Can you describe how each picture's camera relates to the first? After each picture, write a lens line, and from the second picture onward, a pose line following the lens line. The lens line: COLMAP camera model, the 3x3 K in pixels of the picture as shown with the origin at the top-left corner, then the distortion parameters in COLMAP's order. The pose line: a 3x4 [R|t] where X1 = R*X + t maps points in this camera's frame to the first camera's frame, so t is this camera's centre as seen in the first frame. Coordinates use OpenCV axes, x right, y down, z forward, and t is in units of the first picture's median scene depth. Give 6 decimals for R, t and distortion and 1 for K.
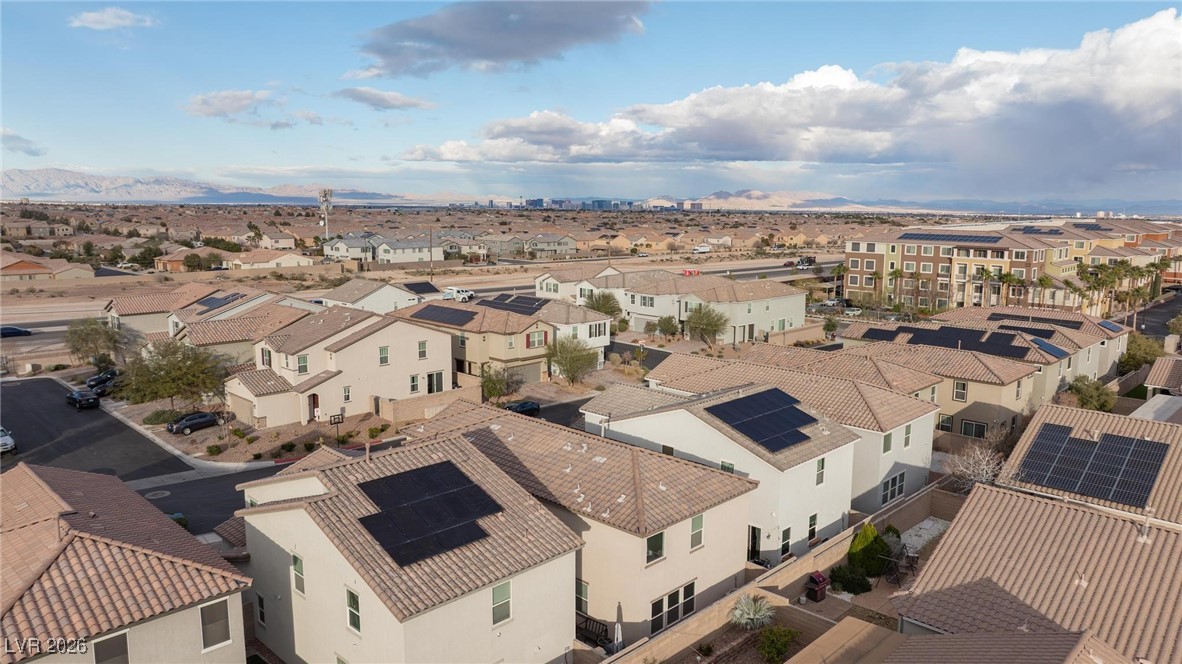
lens RADIAL K [[841.8, 0, 602.5], [0, 841.8, 331.7], [0, 0, 1]] dist [-0.026959, 0.016649]
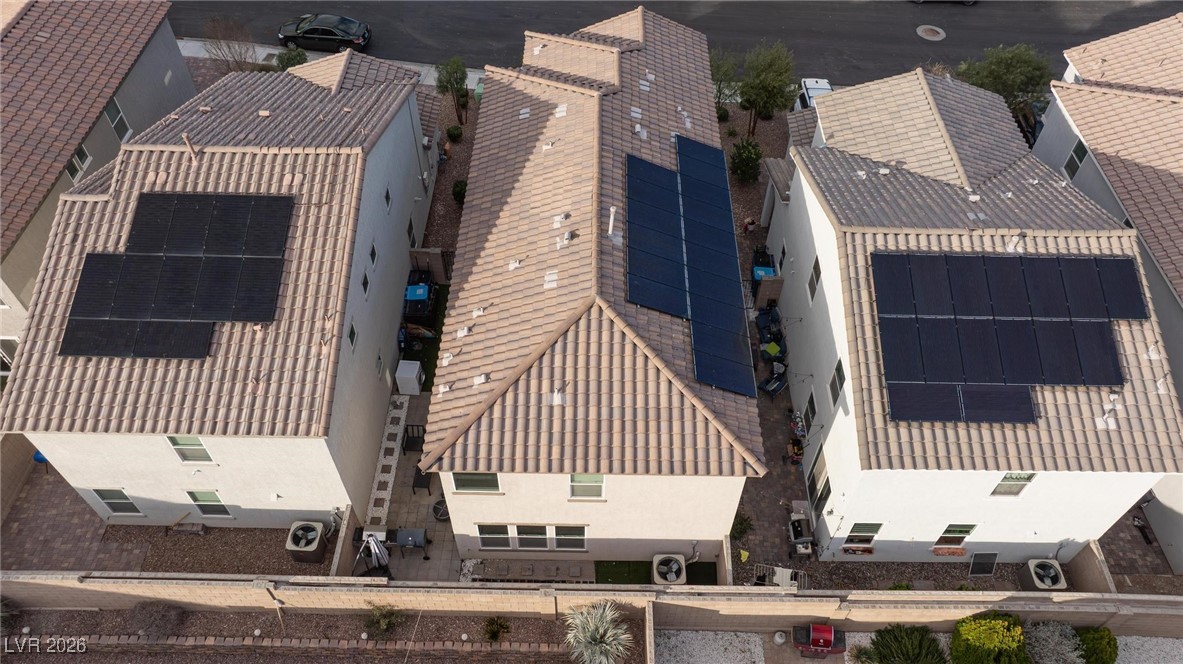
lens RADIAL K [[842.5, 0, 598.1], [0, 842.5, 330.8], [0, 0, 1]] dist [-0.026959, 0.016649]
pose [[0.683122, 0.560230, -0.468494, 0.055583], [-0.125939, 0.722264, 0.680055, -0.039823], [0.719363, -0.405559, 0.563949, 0.120547]]
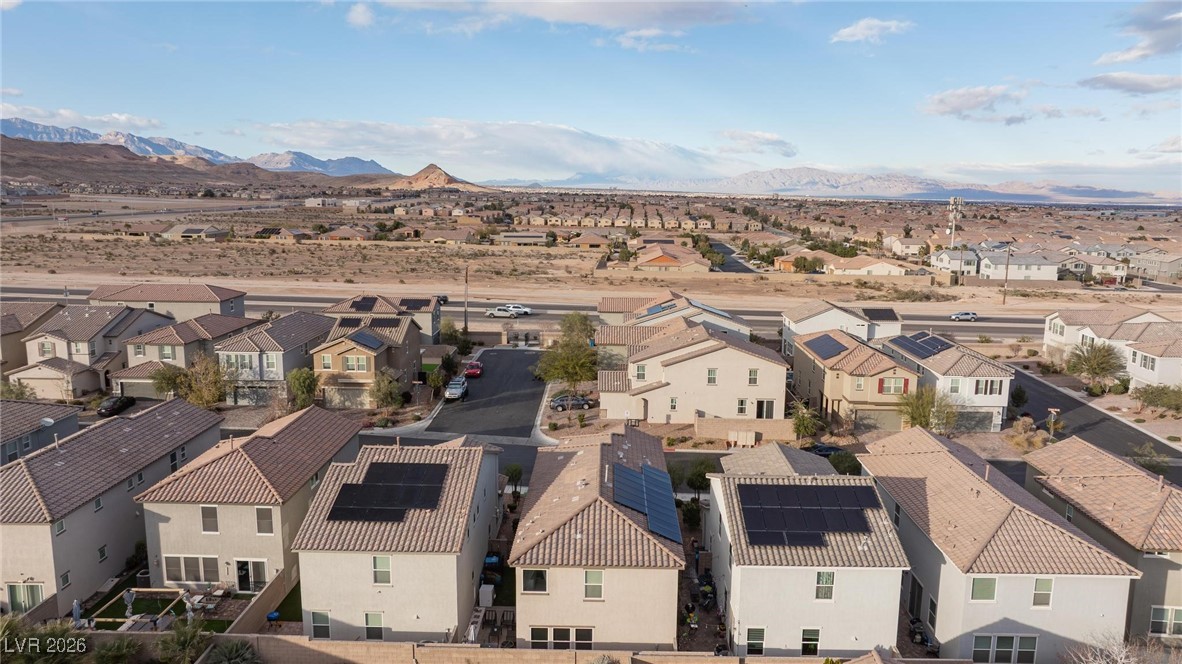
lens RADIAL K [[841.8, 0, 594.1], [0, 841.8, 329.9], [0, 0, 1]] dist [-0.026959, 0.016649]
pose [[0.675268, 0.124877, -0.726924, 0.144939], [-0.122156, 0.990887, 0.056747, -0.025444], [0.727386, 0.050478, 0.684369, 0.039661]]
